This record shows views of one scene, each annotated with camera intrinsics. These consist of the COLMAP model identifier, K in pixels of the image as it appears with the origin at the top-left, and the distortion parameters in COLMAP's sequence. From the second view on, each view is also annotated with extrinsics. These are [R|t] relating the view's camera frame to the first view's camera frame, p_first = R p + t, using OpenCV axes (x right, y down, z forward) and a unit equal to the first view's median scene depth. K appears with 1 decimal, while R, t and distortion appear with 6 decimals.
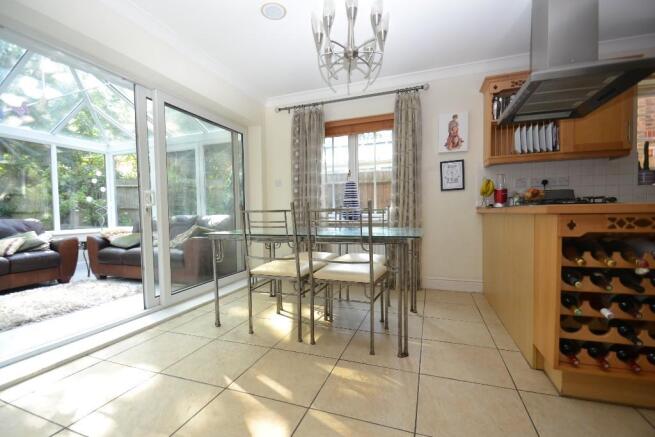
lens RADIAL K [[289.5, 0, 323.4], [0, 289.5, 225.2], [0, 0, 1]] dist [0.002094, -0.012432]
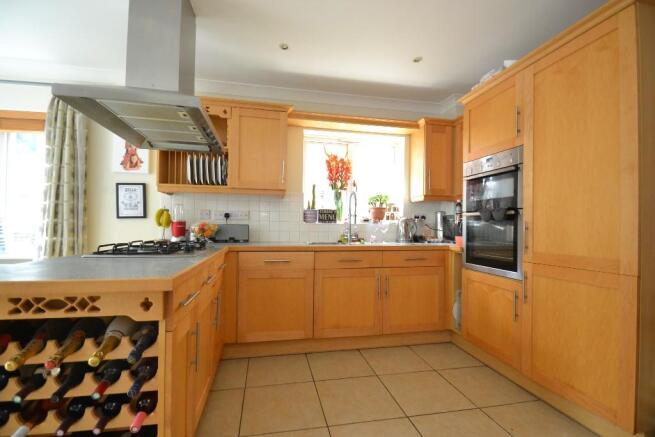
lens RADIAL K [[289.5, 0, 323.4], [0, 289.5, 225.2], [0, 0, 1]] dist [0.002094, -0.012432]
pose [[0.850823, 0.029855, 0.524603, 0.573862], [-0.006128, 0.998880, -0.046908, -0.078510], [-0.525416, 0.036696, 0.850054, 0.006635]]
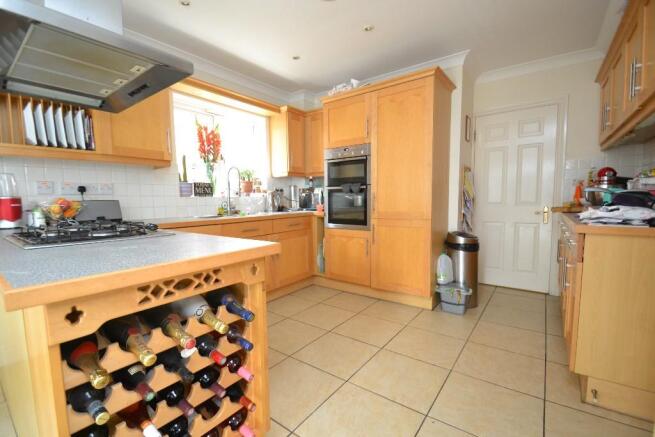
lens RADIAL K [[289.5, 0, 323.4], [0, 289.5, 225.2], [0, 0, 1]] dist [0.002094, -0.012432]
pose [[0.284810, -0.073789, 0.955740, 0.242530], [0.048060, 0.996878, 0.062643, -0.078399], [-0.957379, 0.028092, 0.287467, 0.204003]]
